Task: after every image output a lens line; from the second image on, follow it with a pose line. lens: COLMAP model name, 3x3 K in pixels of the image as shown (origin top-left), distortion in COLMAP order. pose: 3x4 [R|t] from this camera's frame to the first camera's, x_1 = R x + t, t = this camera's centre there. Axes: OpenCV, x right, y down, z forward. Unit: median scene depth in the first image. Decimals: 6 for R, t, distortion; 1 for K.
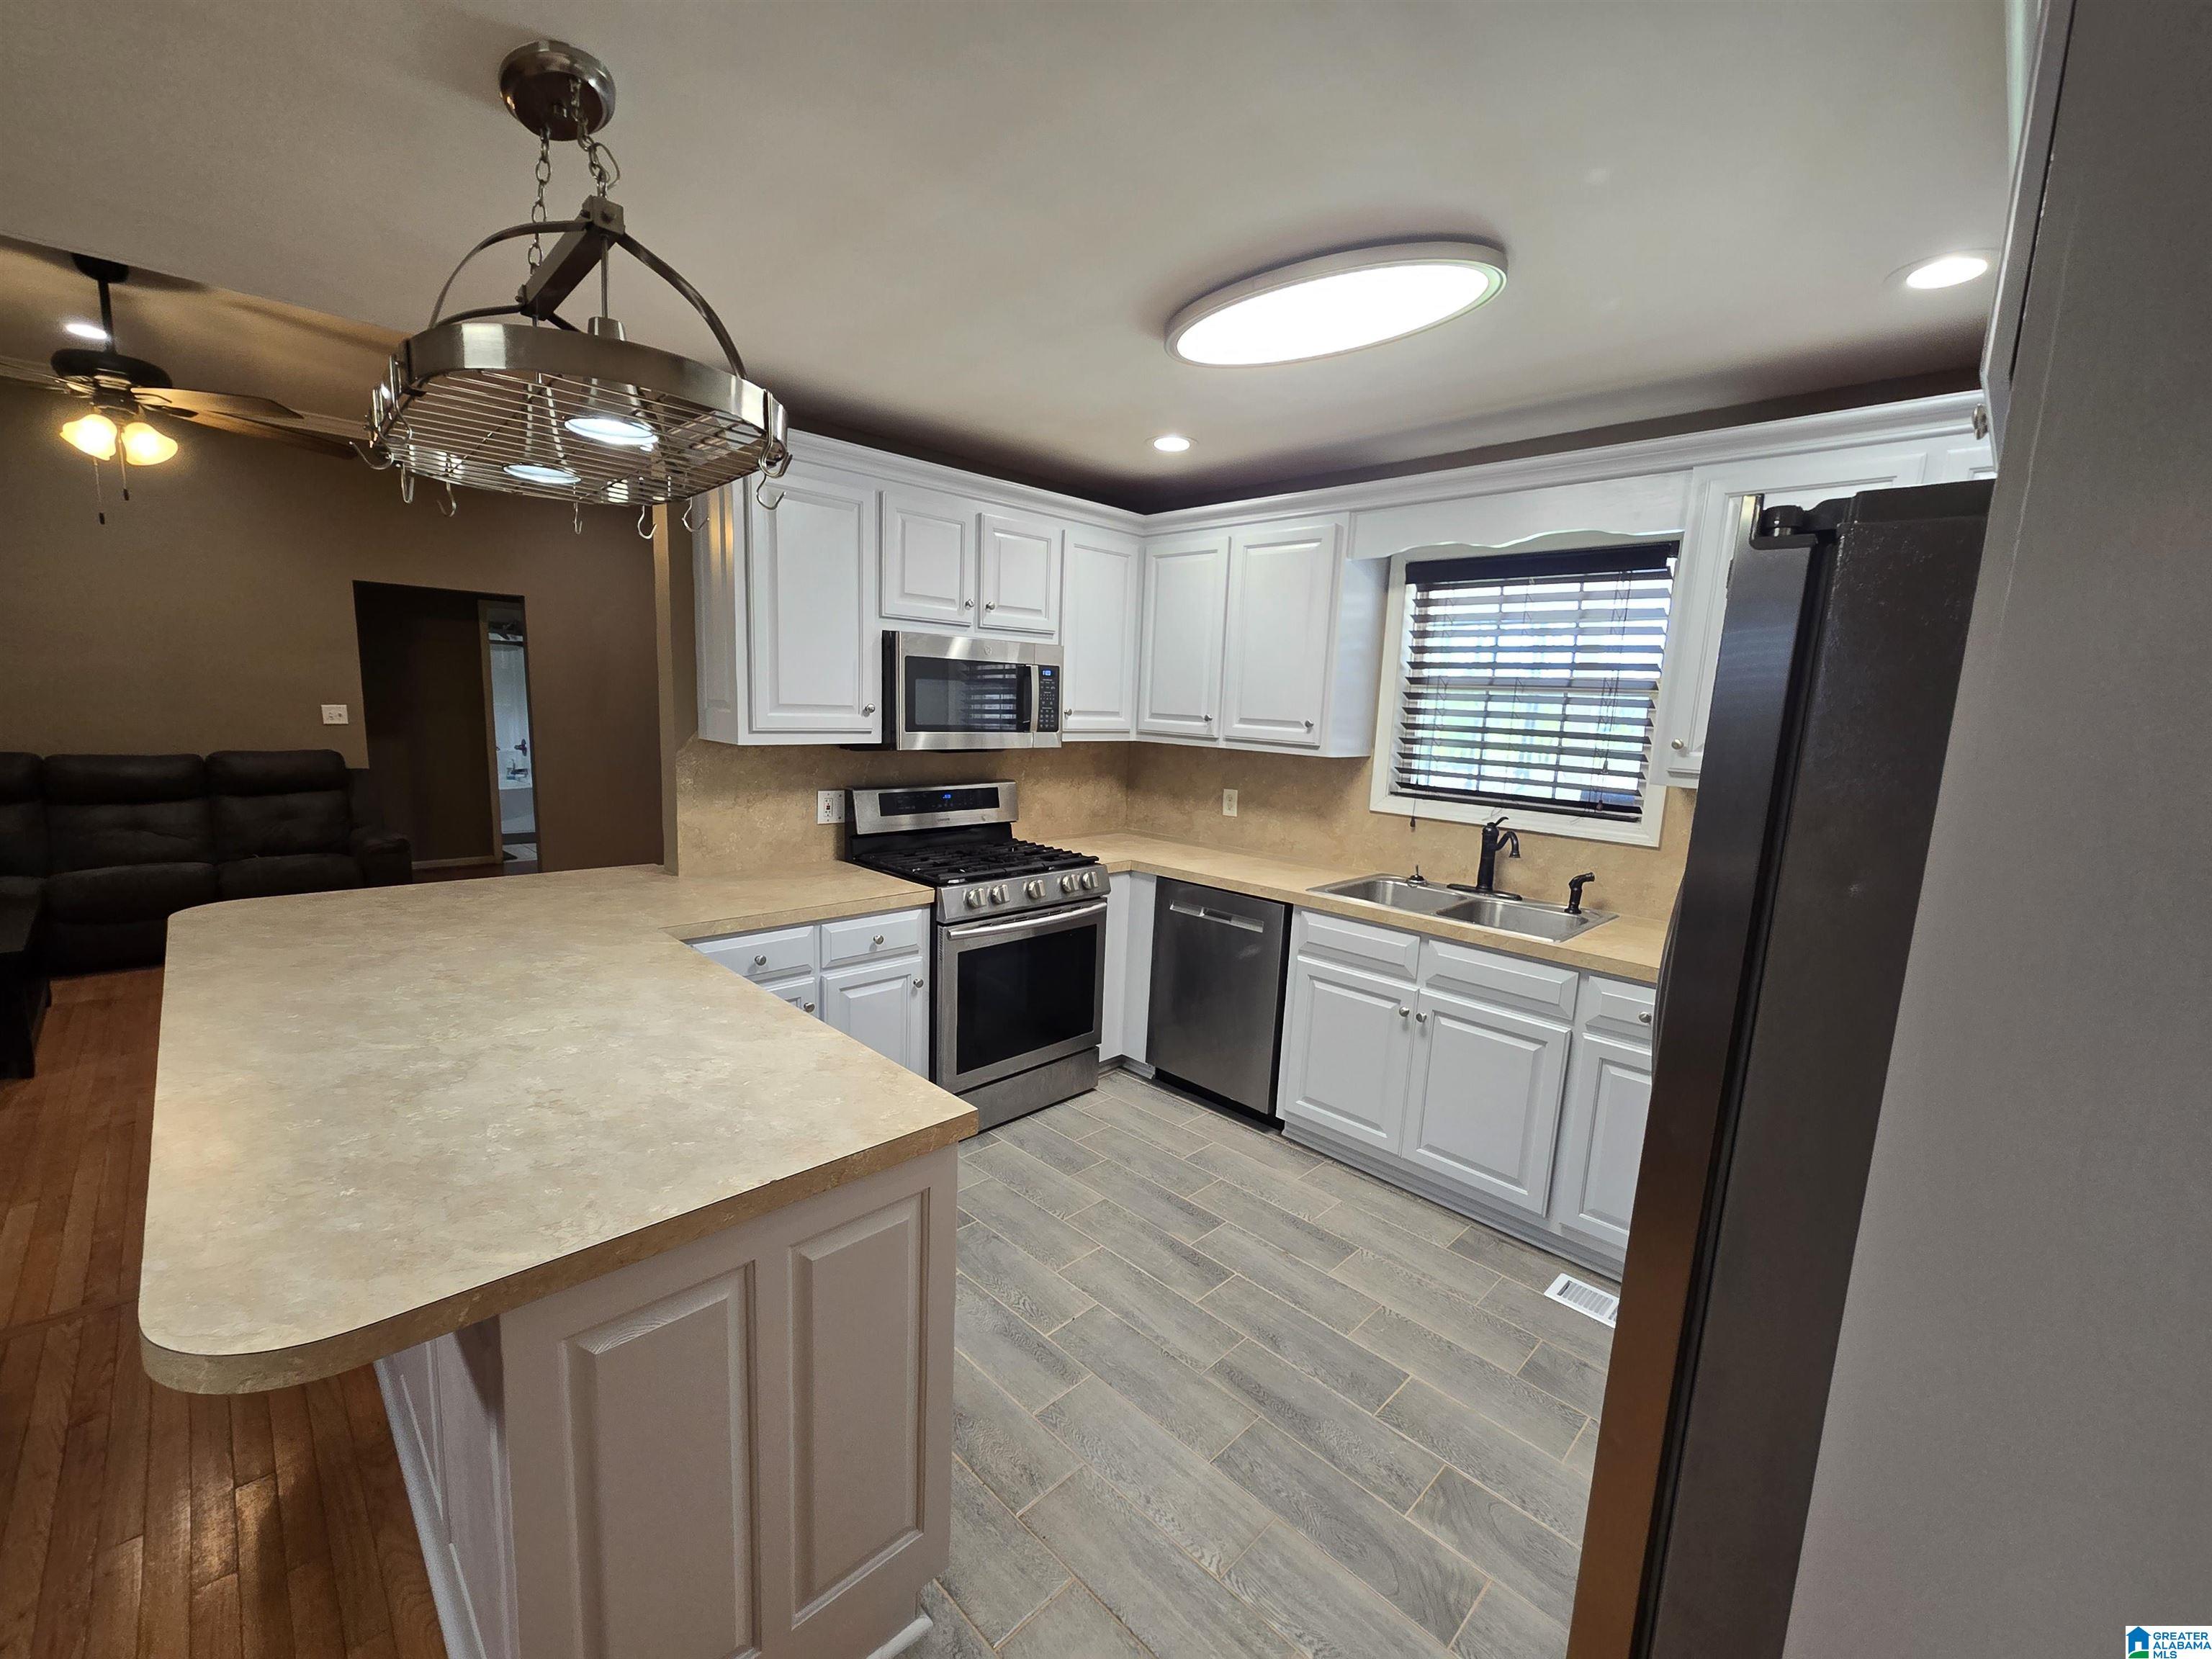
lens RADIAL K [[912.0, 0, 1105.8], [0, 912.0, 839.6], [0, 0, 1]] dist [-0.003518, 0.002199]
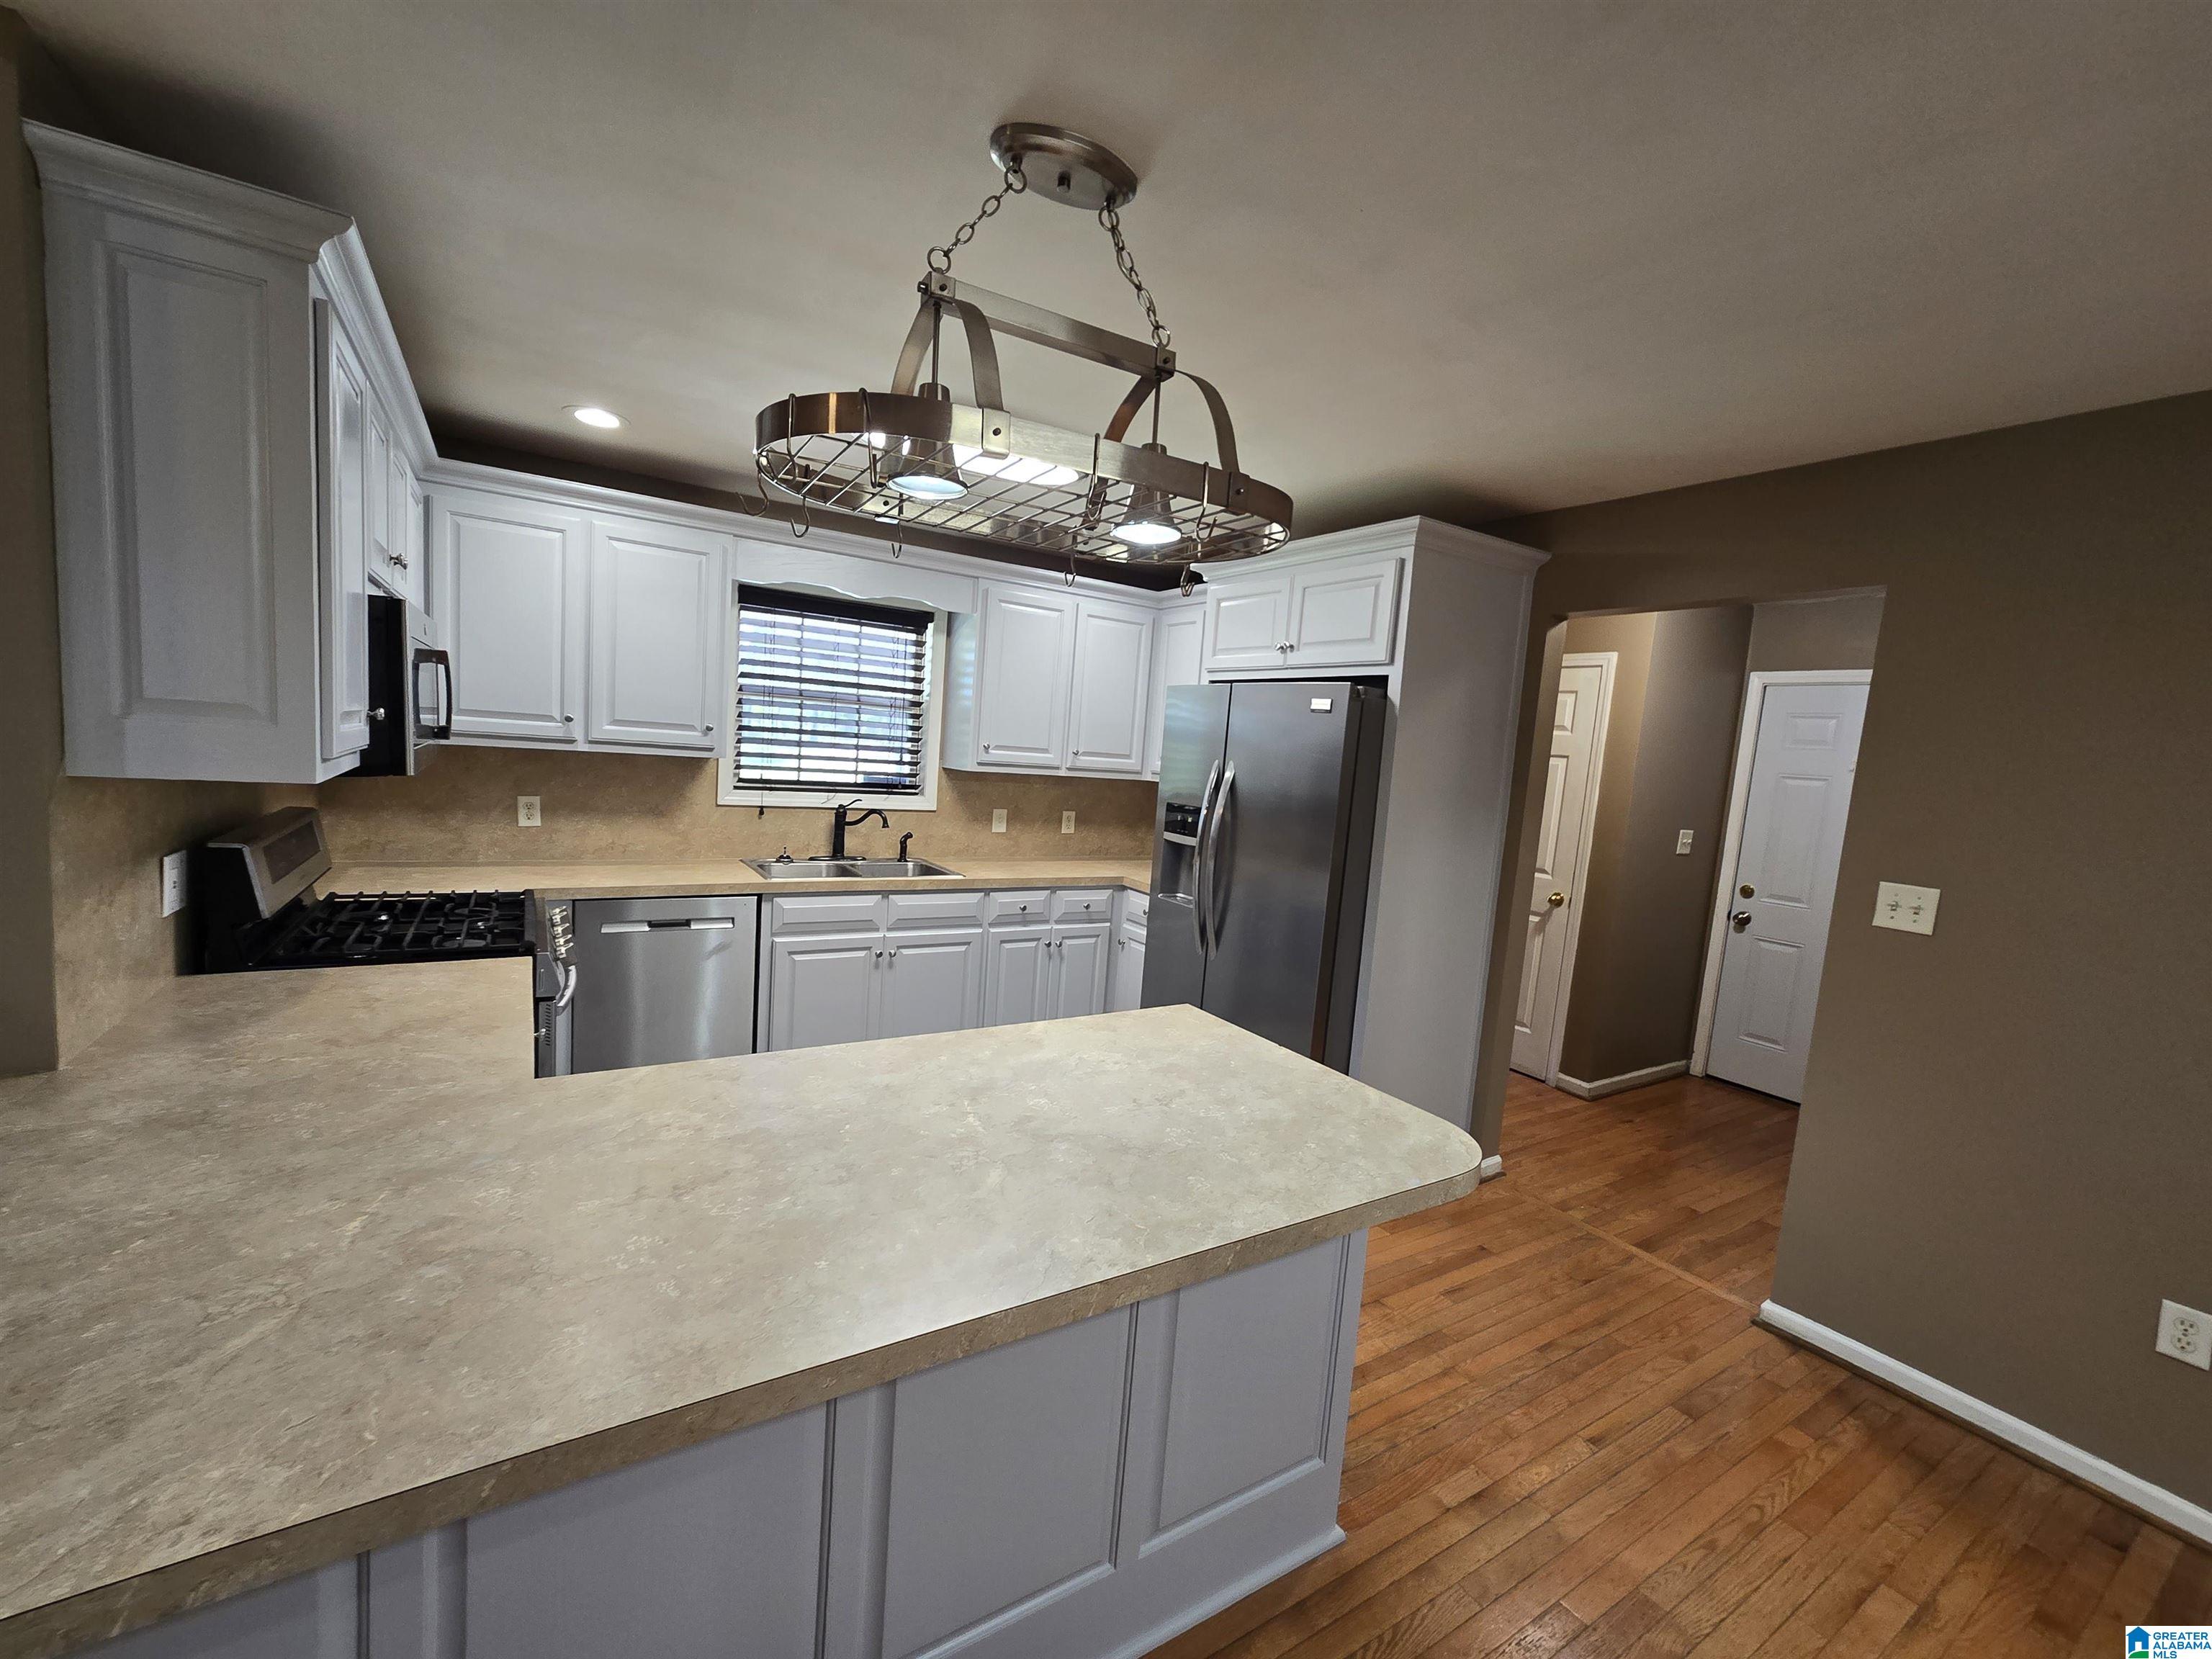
lens RADIAL K [[912.0, 0, 1099.1], [0, 912.0, 836.0], [0, 0, 1]] dist [-0.003518, 0.002199]
pose [[0.228251, -0.123989, 0.965675, -0.754186], [0.086606, 0.990511, 0.106707, -0.081020], [-0.969743, 0.059277, 0.236823, 0.338788]]
